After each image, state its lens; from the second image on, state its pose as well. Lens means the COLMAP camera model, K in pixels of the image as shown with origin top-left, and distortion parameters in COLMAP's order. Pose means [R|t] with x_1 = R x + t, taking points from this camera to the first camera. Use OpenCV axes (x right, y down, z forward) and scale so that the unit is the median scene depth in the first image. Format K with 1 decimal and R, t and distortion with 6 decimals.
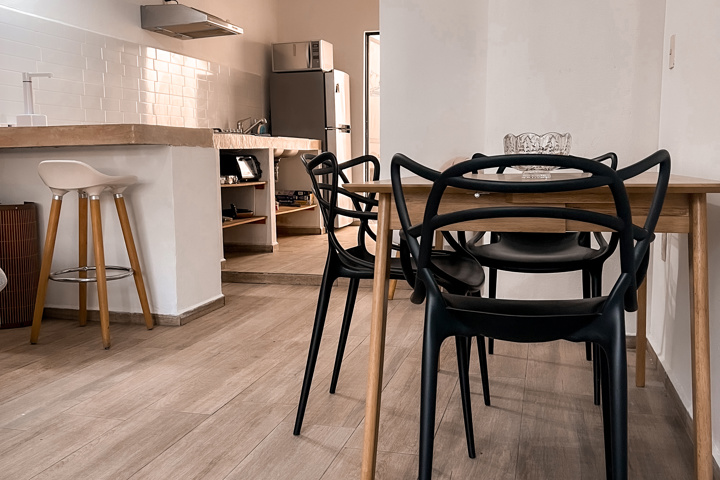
lens RADIAL K [[708.5, 0, 362.8], [0, 708.5, 243.6], [0, 0, 1]] dist [0.036503, 0.000000]
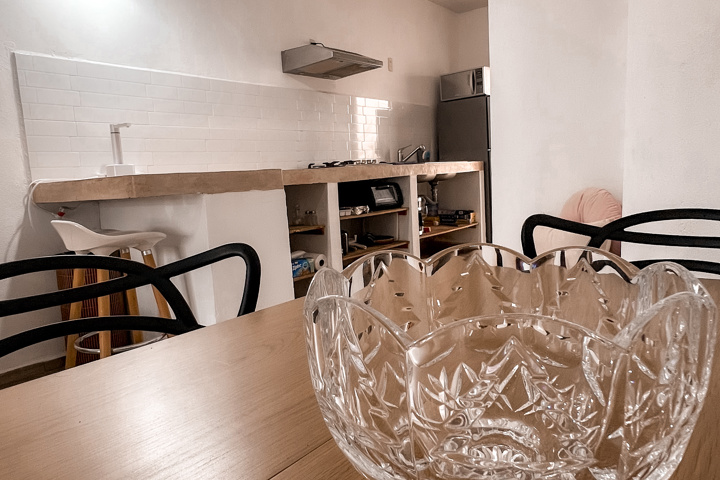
lens RADIAL K [[502.4, 0, 363.9], [0, 502.4, 234.6], [0, 0, 1]] dist [-0.010353, 0.004592]
pose [[0.916638, 0.008769, -0.399622, 0.086280], [-0.003783, 0.999905, 0.013263, -0.051569], [0.399700, -0.010646, 0.916584, 0.272825]]
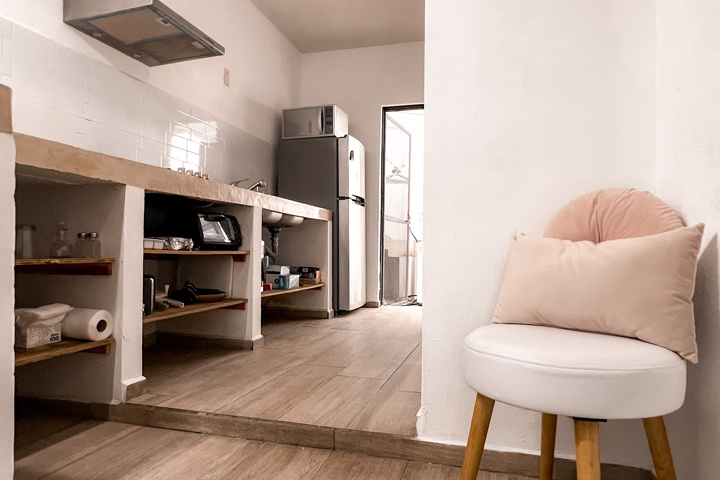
lens RADIAL K [[481.5, 0, 358.4], [0, 481.5, 235.1], [0, 0, 1]] dist [0.002748, 0.002445]
pose [[0.999405, 0.016201, -0.030438, -0.007386], [-0.020654, 0.988133, -0.152206, -0.027653], [0.027611, 0.152744, 0.987880, 0.456562]]
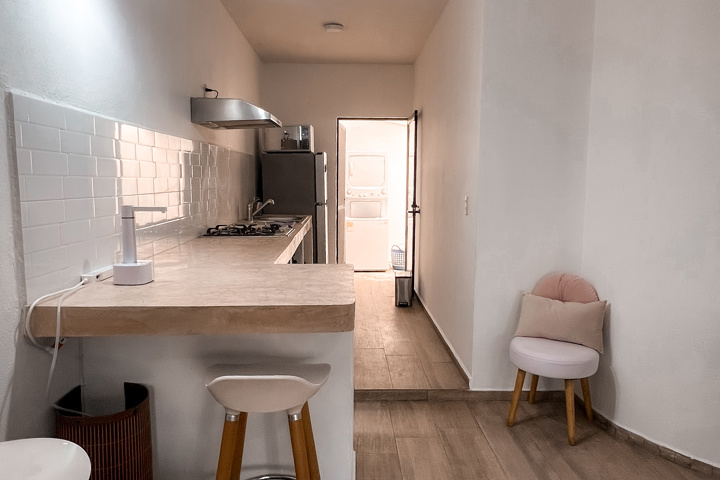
lens RADIAL K [[502.4, 0, 360.3], [0, 502.4, 241.1], [0, 0, 1]] dist [-0.010353, 0.004592]
pose [[0.964051, -0.018999, 0.265038, -0.215989], [0.021516, 0.999747, -0.006595, -0.110854], [-0.264846, 0.012060, 0.964215, 0.256844]]
